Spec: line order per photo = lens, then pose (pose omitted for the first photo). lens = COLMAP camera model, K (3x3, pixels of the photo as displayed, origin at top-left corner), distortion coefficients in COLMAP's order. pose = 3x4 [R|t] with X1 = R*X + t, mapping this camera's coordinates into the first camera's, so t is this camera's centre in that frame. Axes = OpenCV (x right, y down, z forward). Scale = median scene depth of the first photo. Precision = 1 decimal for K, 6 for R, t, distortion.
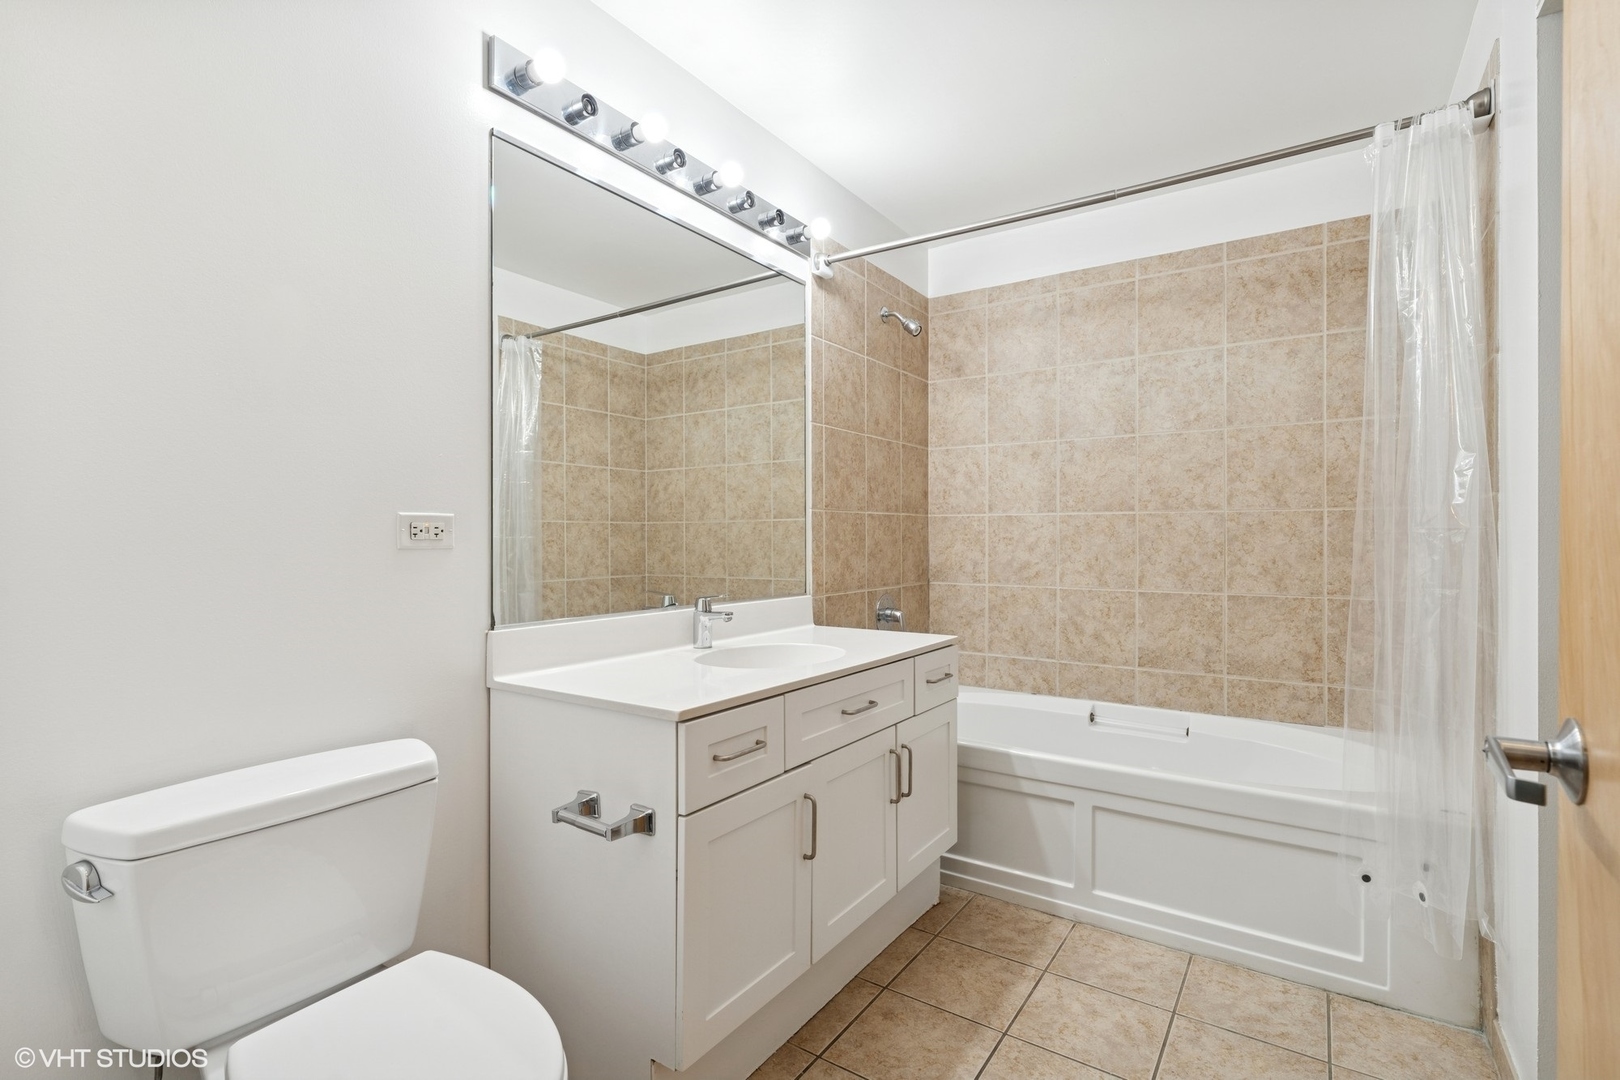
lens RADIAL K [[760.1, 0, 811.2], [0, 760.1, 537.1], [0, 0, 1]] dist [-0.000855, -0.000056]
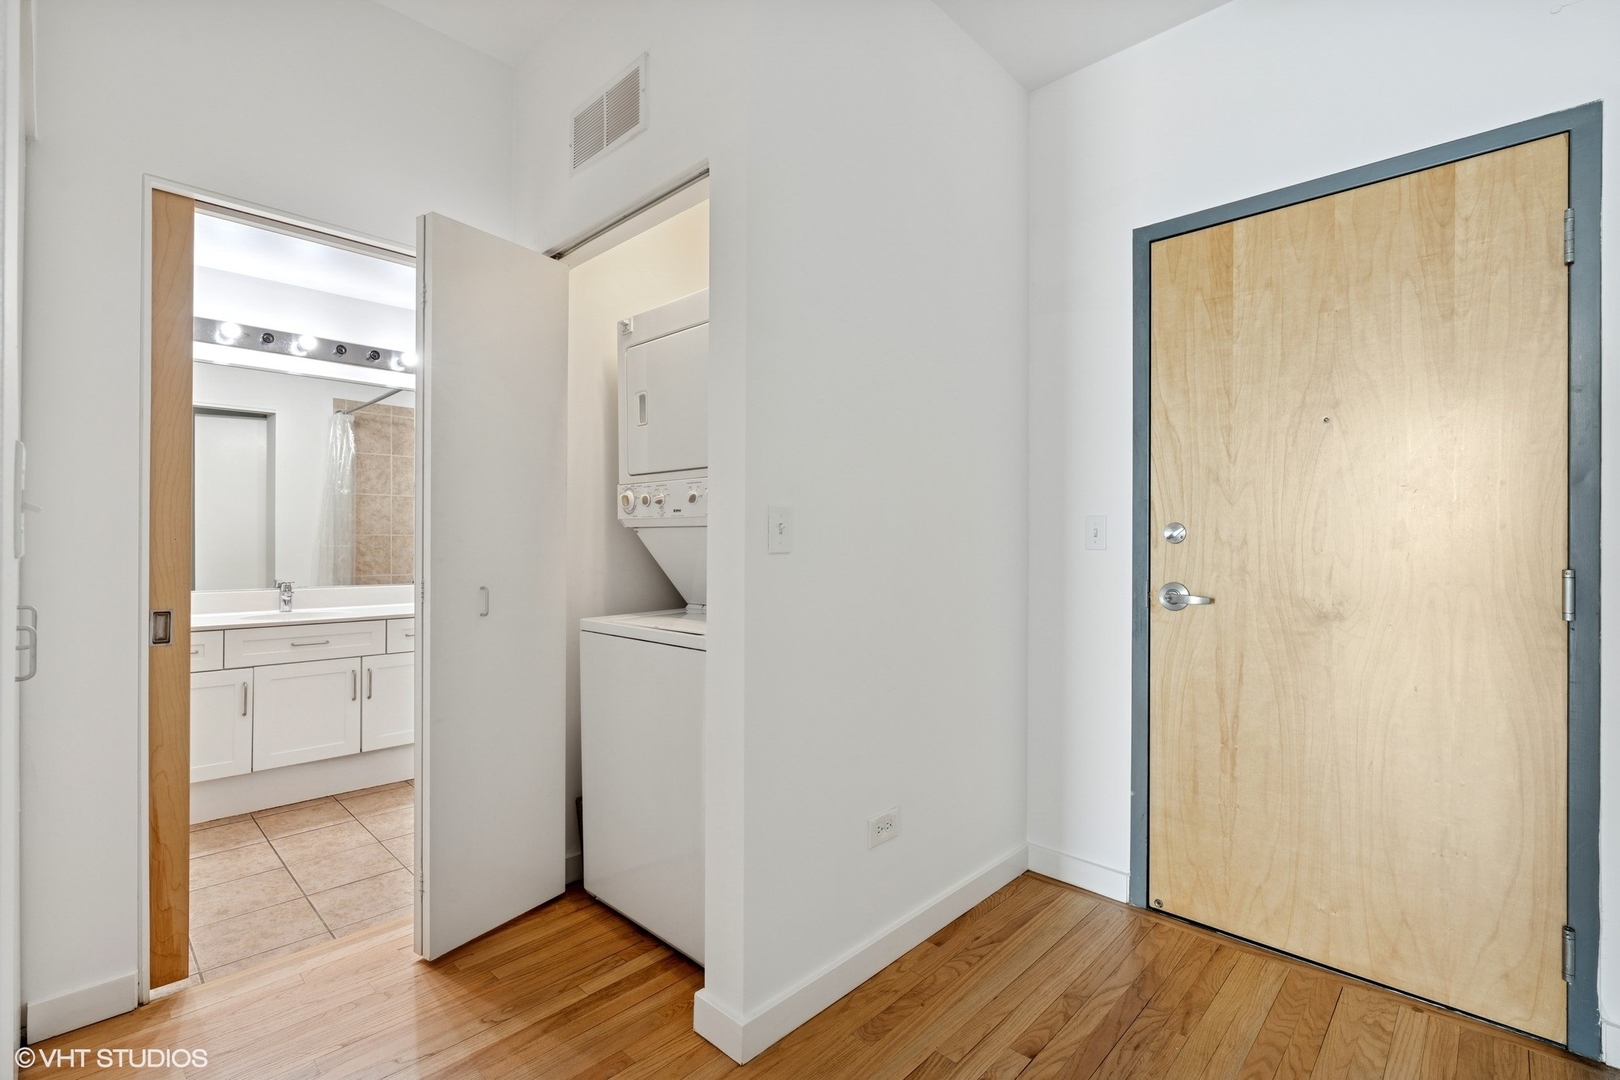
lens RADIAL K [[737.5, 0, 802.2], [0, 737.5, 541.9], [0, 0, 1]] dist [-0.004184, 0.000127]
pose [[0.983175, 0.004365, -0.182612, 0.714080], [-0.003698, 0.999985, 0.003991, -0.016179], [0.182627, -0.003249, 0.983177, -0.245643]]
